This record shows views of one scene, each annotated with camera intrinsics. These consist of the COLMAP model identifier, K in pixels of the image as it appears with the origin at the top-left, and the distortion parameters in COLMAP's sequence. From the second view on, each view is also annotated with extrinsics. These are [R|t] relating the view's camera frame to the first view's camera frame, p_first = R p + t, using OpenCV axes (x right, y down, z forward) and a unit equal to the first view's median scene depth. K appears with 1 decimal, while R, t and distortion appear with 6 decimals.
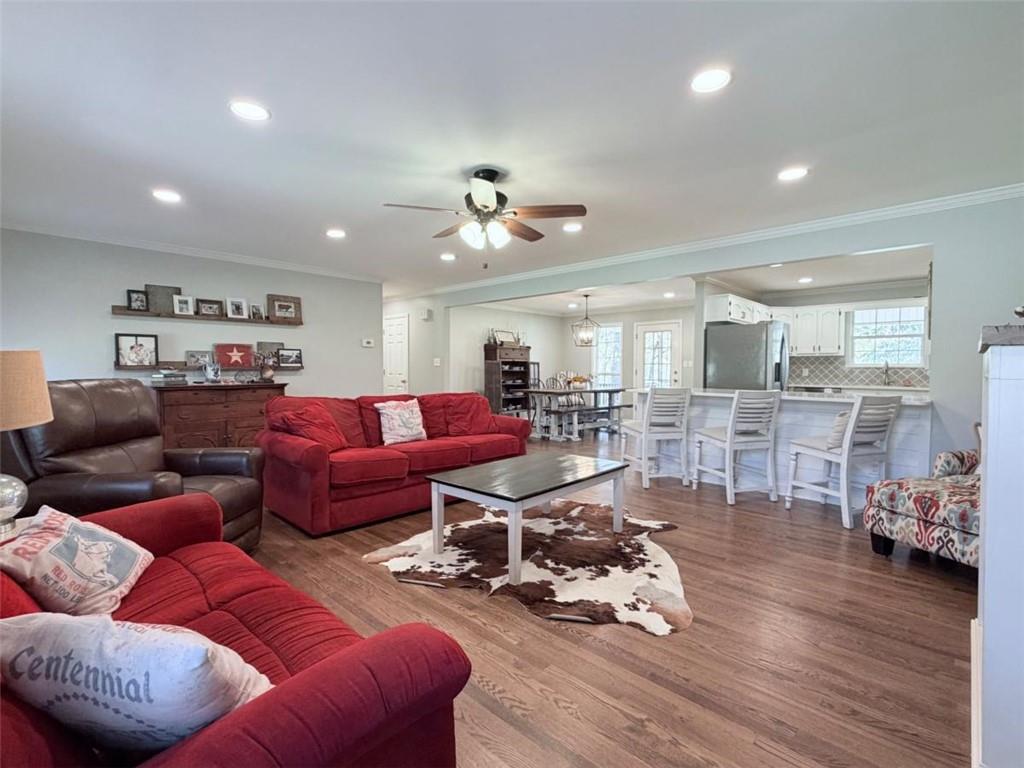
lens RADIAL K [[479.0, 0, 512.7], [0, 479.0, 383.3], [0, 0, 1]] dist [-0.000013, -0.000053]
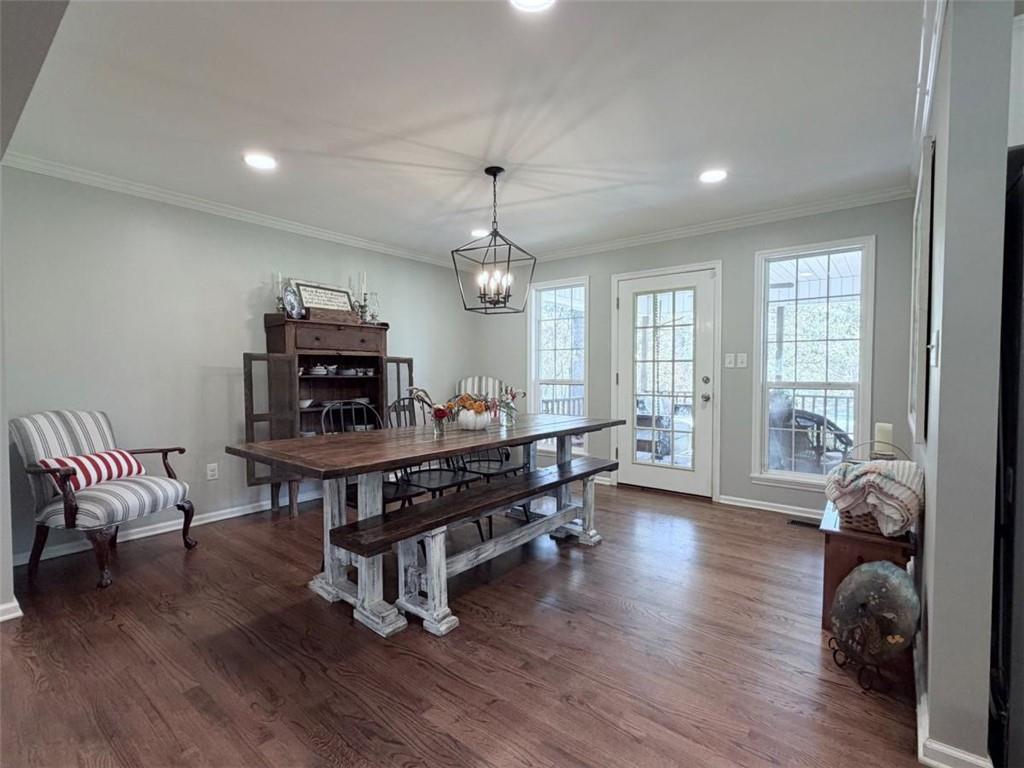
lens RADIAL K [[479.0, 0, 512.8], [0, 479.0, 378.3], [0, 0, 1]] dist [-0.000013, -0.000053]
pose [[0.996360, -0.005441, 0.085075, 0.228202], [0.006834, 0.999847, -0.016098, -0.033663], [-0.084974, 0.016621, 0.996245, 1.070130]]
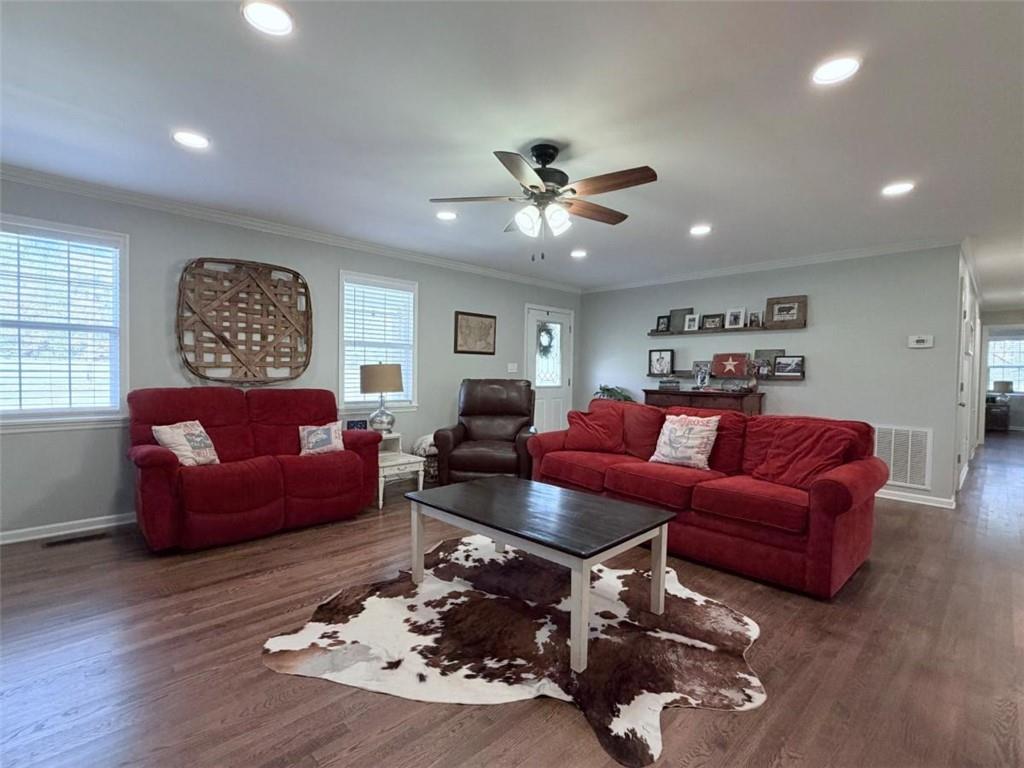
lens RADIAL K [[479.0, 0, 510.4], [0, 479.0, 383.6], [0, 0, 1]] dist [-0.000013, -0.000053]
pose [[-0.043776, 0.020423, -0.998833, 0.517897], [-0.048336, 0.998577, 0.022536, -0.019185], [0.997871, 0.049266, -0.042727, 0.624781]]
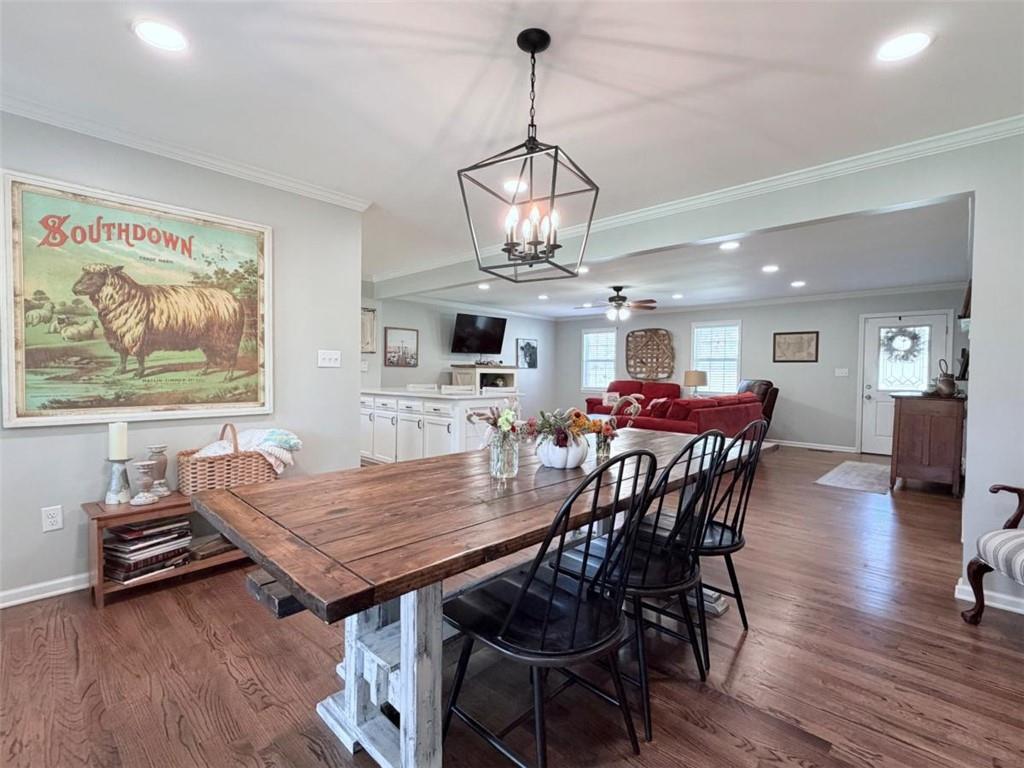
lens RADIAL K [[479.0, 0, 511.4], [0, 479.0, 385.2], [0, 0, 1]] dist [-0.000013, -0.000053]
pose [[-0.999881, -0.015413, 0.000895, 0.273600], [-0.015327, 0.997935, 0.062375, -0.069389], [-0.001854, 0.062354, -0.998052, 2.052455]]
